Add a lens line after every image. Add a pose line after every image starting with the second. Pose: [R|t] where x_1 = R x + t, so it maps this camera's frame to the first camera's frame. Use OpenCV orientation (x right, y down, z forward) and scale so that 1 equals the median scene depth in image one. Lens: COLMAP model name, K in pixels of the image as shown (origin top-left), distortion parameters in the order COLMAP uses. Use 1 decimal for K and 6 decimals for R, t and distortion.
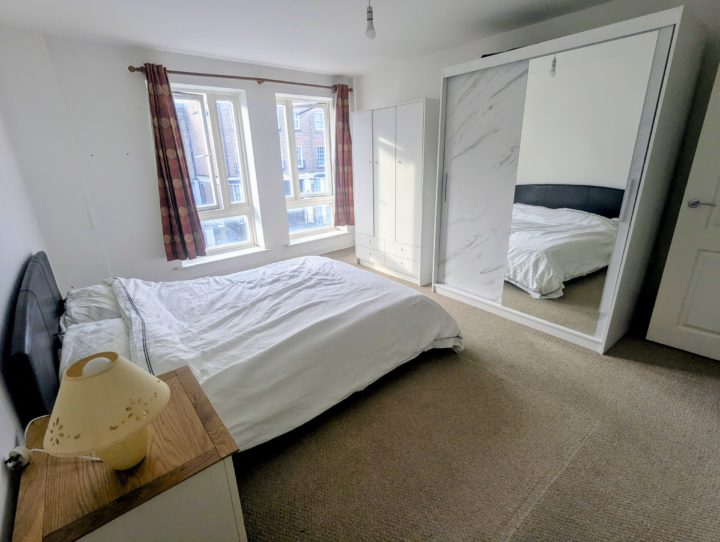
lens RADIAL K [[341.9, 0, 356.9], [0, 341.9, 270.5], [0, 0, 1]] dist [0.000436, -0.000105]
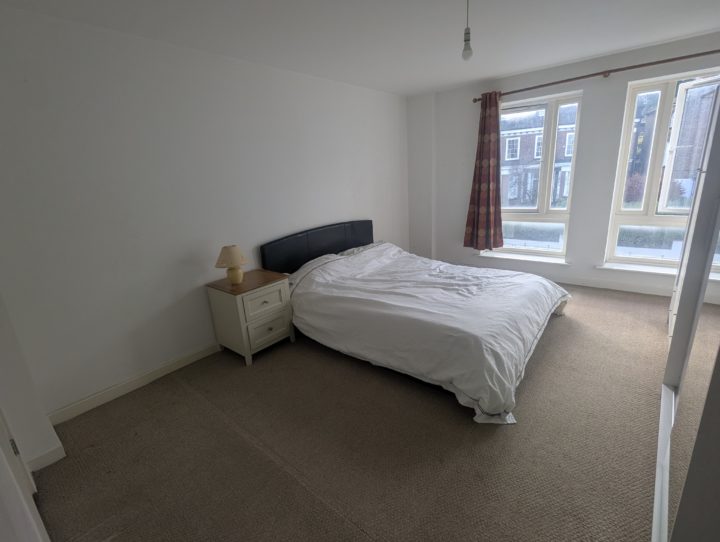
lens RADIAL K [[341.9, 0, 356.9], [0, 341.9, 270.5], [0, 0, 1]] dist [0.000436, -0.000105]
pose [[0.183915, 0.286355, -0.940306, 0.798522], [-0.260797, 0.936554, 0.234202, -0.183322], [0.947713, 0.202156, 0.246927, 0.419709]]
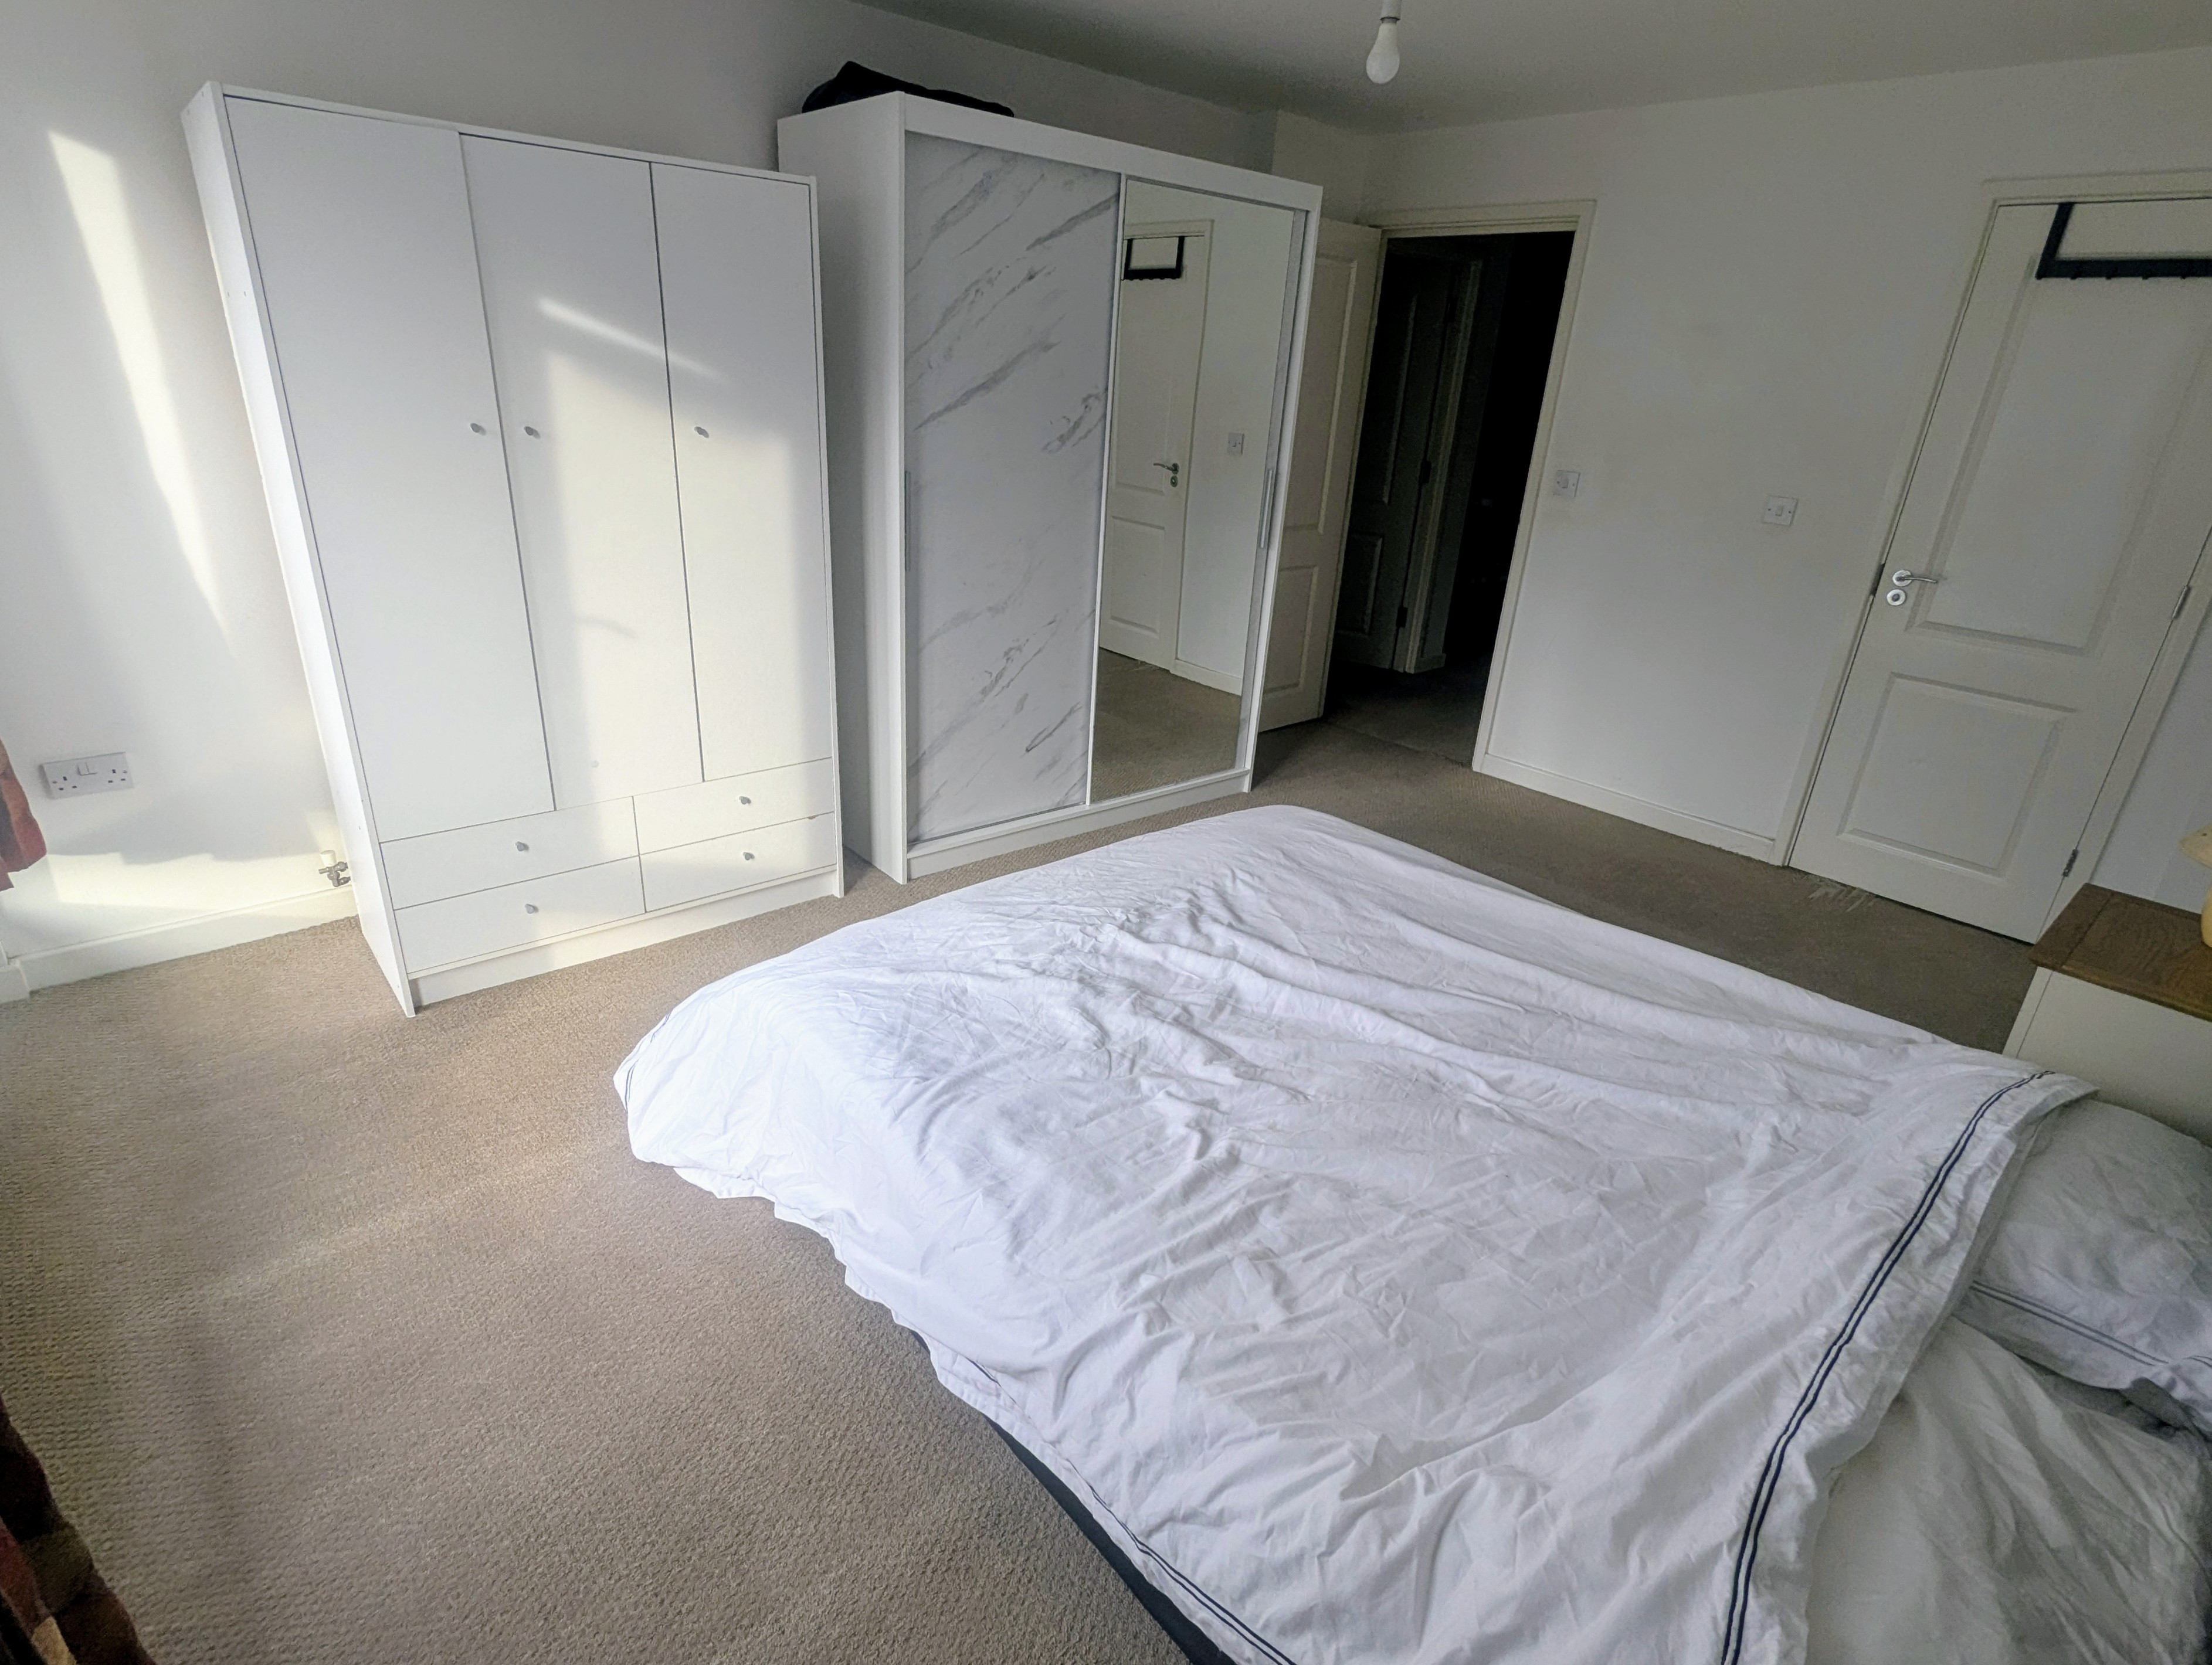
lens RADIAL K [[1126.5, 0, 1106.0], [0, 1126.5, 832.5], [0, 0, 1]] dist [-0.000701, -0.000074]
pose [[-0.044615, -0.359707, 0.931998, -0.867235], [0.265599, 0.895081, 0.358172, -0.357340], [-0.963051, 0.263518, 0.055604, 1.003448]]
